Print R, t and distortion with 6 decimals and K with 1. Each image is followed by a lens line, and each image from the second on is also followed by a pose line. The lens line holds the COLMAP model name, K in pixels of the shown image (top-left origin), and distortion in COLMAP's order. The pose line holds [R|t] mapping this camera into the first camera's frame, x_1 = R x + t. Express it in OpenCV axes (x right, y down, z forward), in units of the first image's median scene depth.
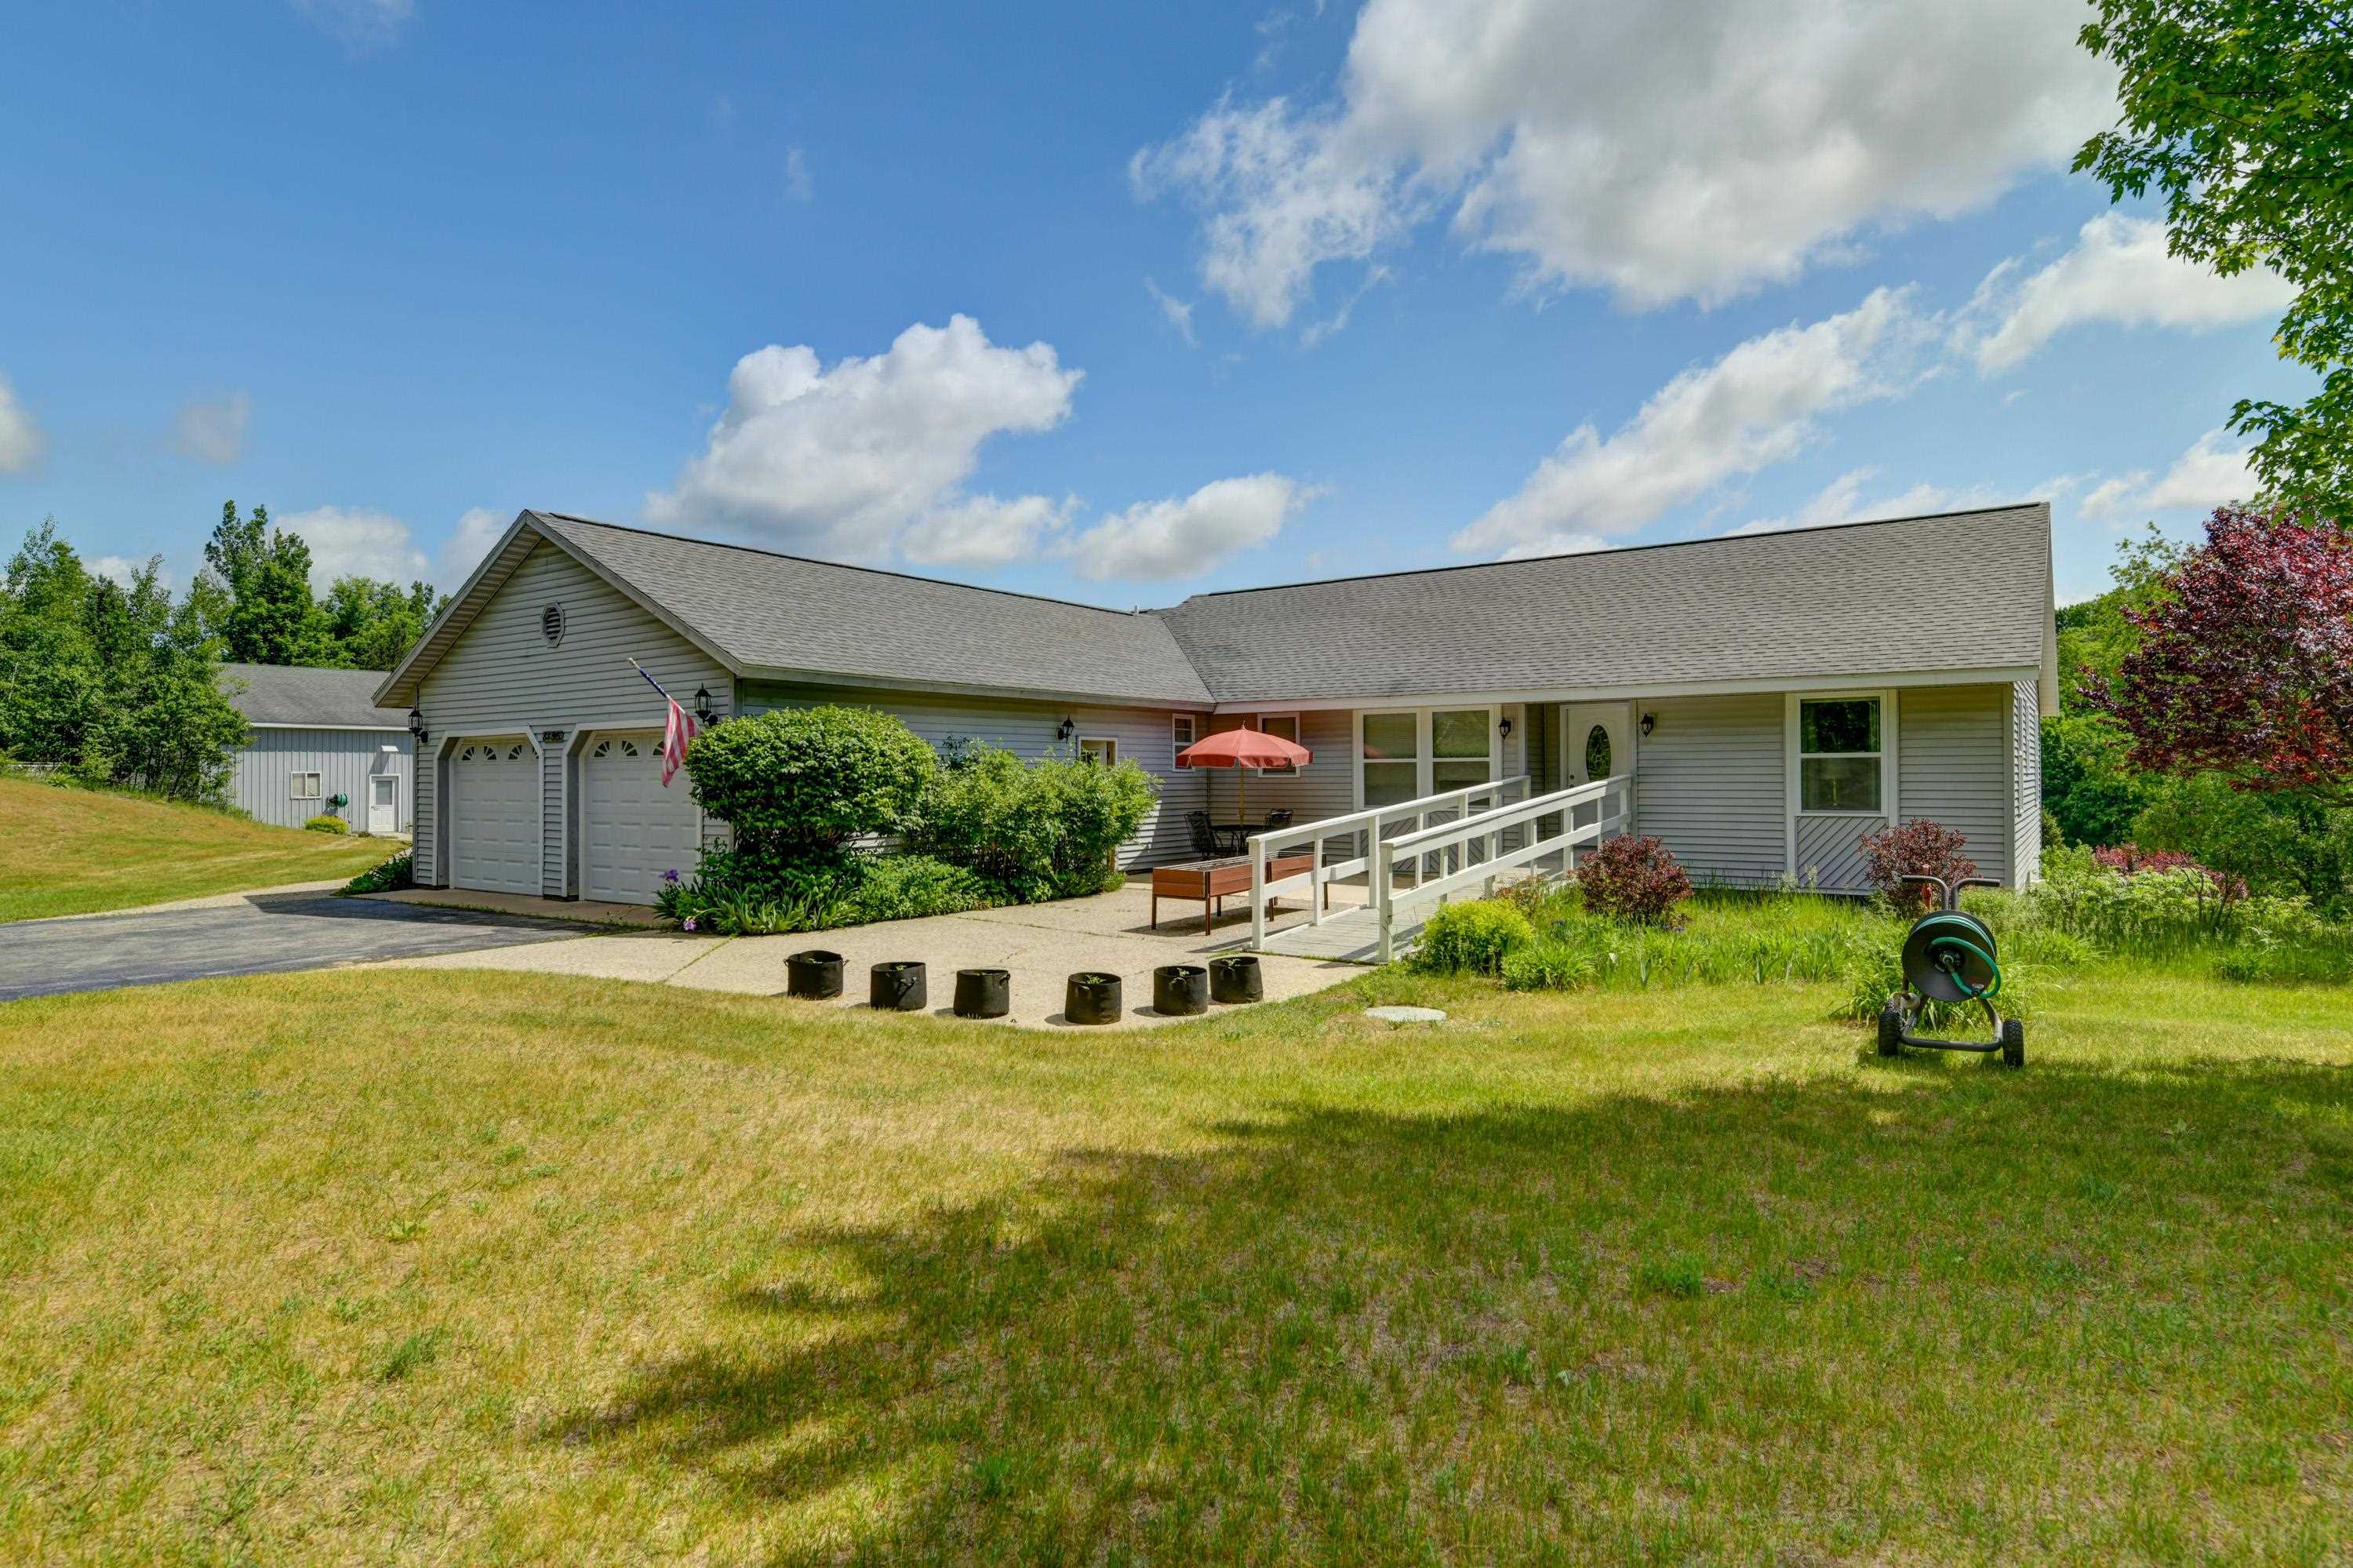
lens RADIAL K [[1245.3, 0, 1176.5], [0, 1245.3, 784.0], [0, 0, 1]] dist [-0.002217, -0.000668]
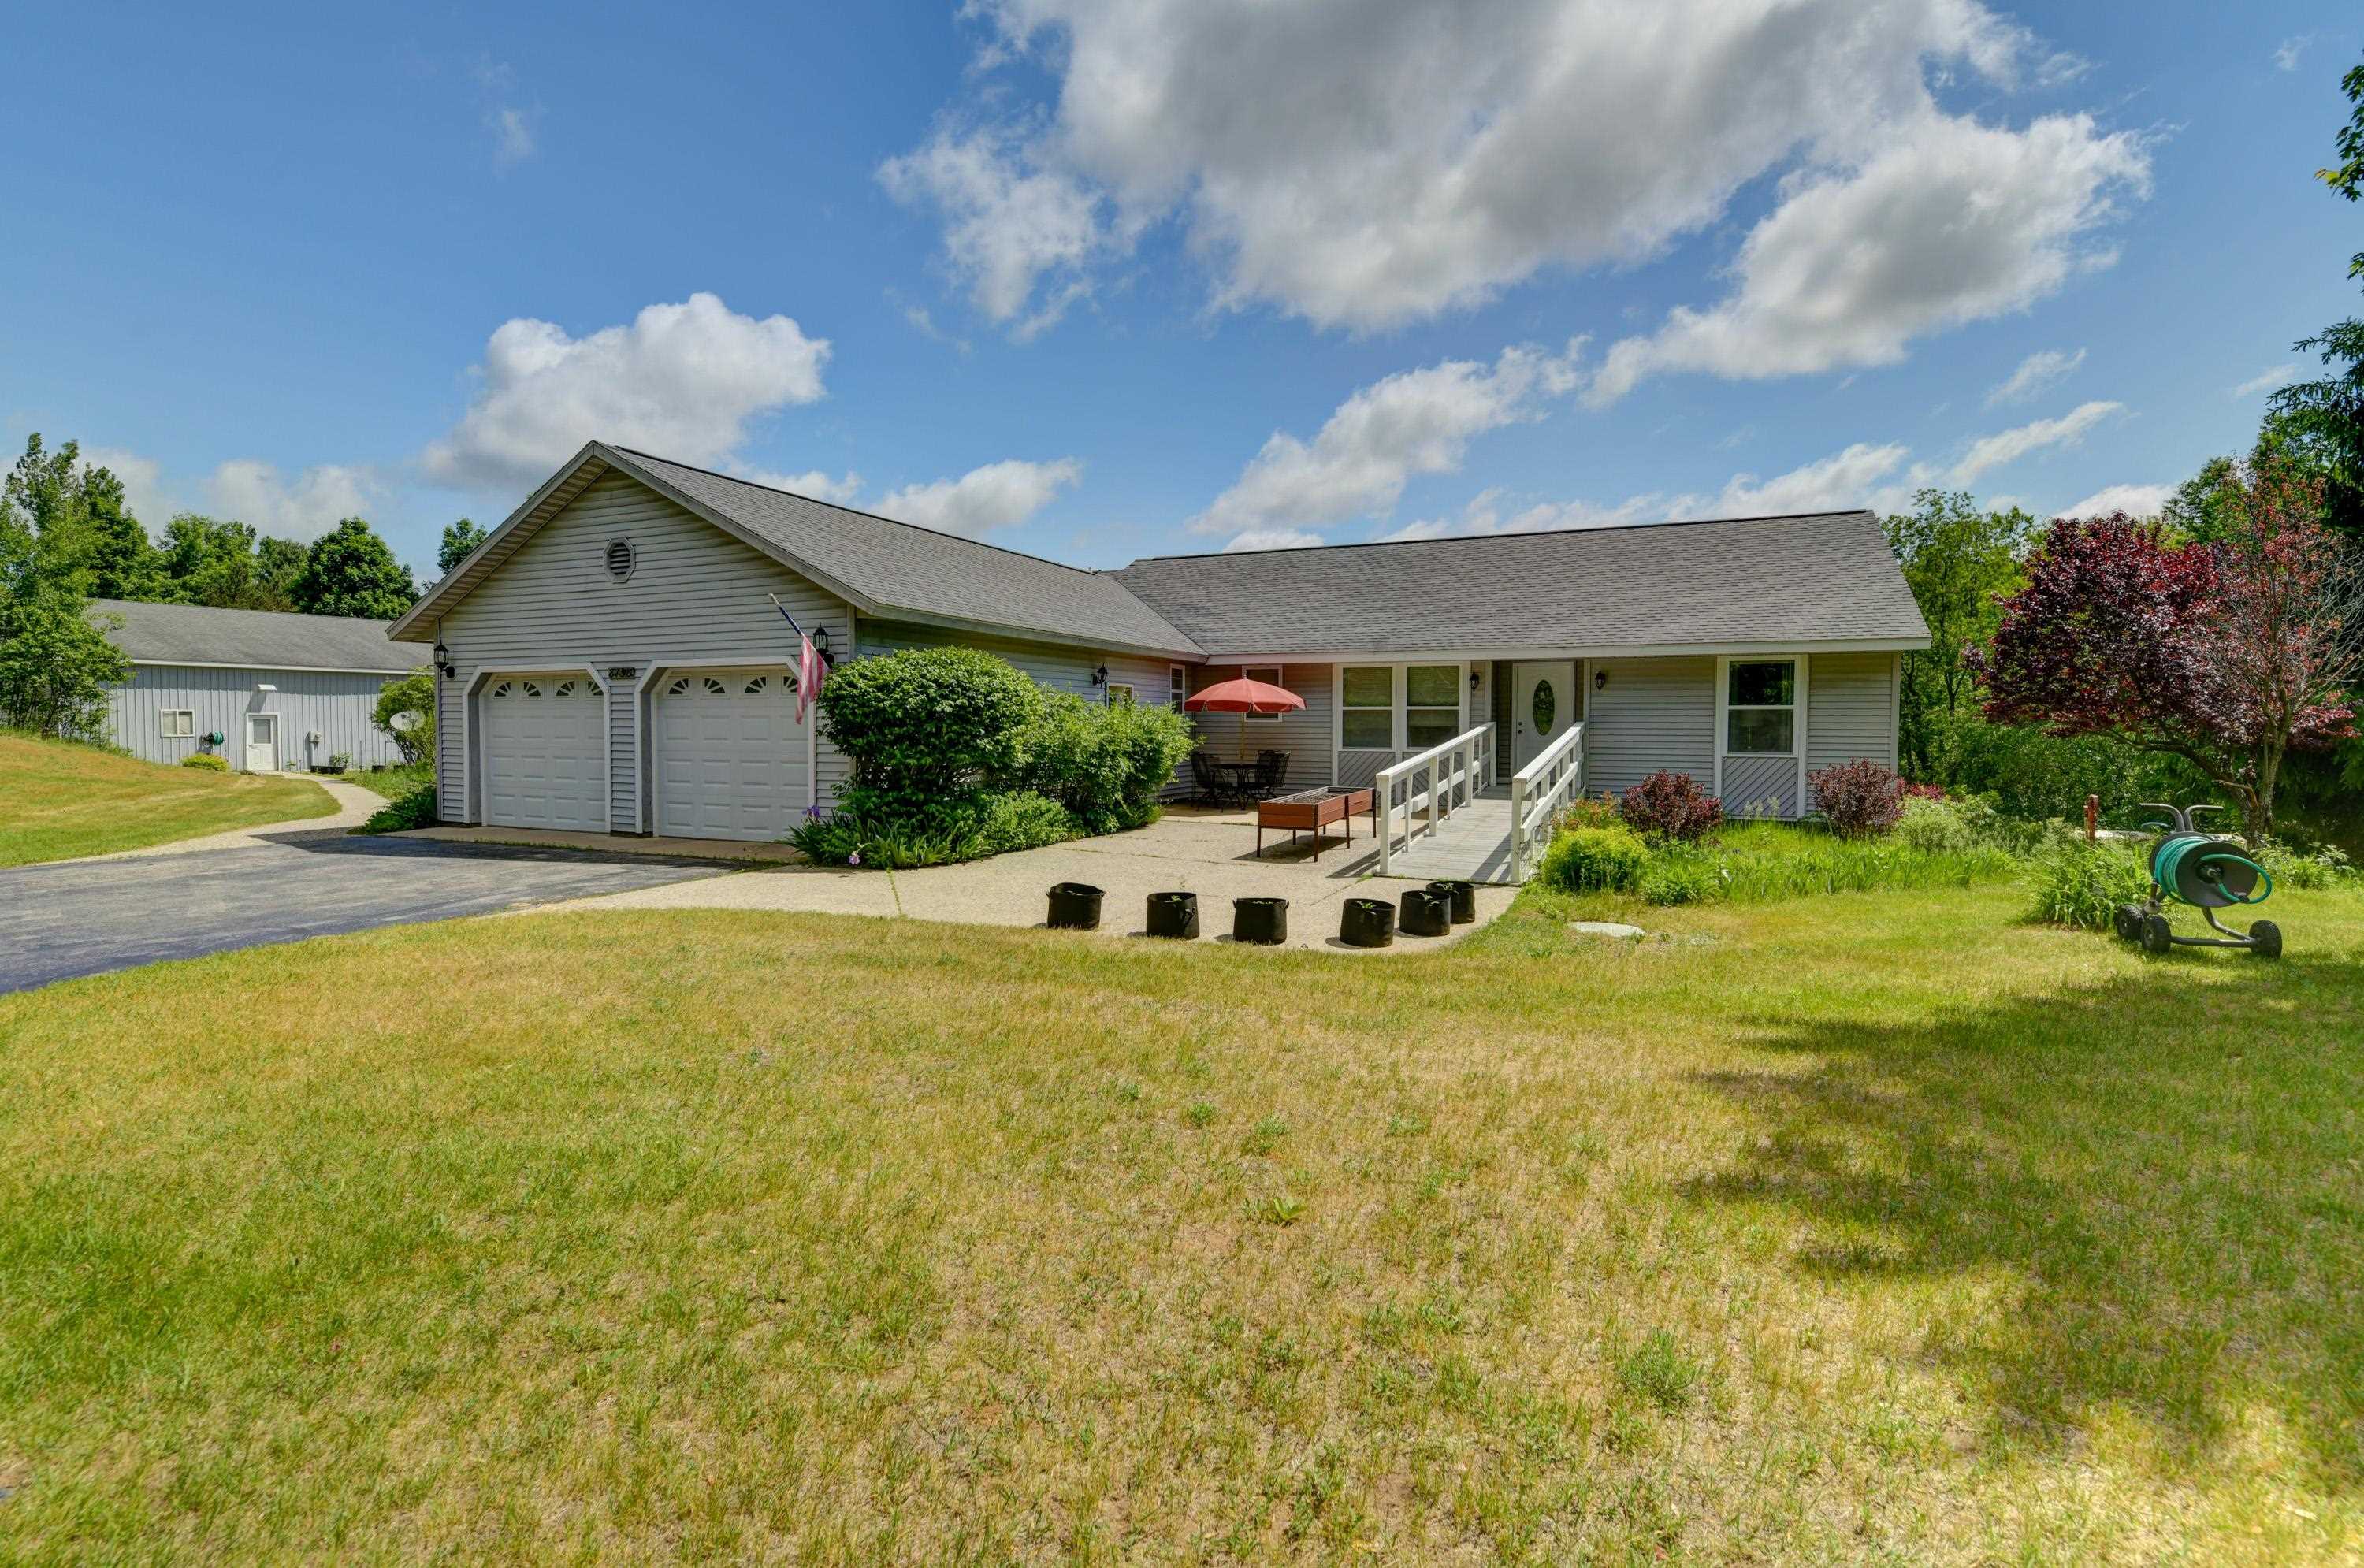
lens RADIAL K [[1063.2, 0, 1182.0], [0, 1063.2, 784.0], [0, 0, 1]] dist [-0.001071, -0.008462]
pose [[0.982345, -0.001554, 0.187071, -0.222710], [-0.007774, 0.998763, 0.049119, 0.005359], [-0.186916, -0.049706, 0.981118, 0.078514]]
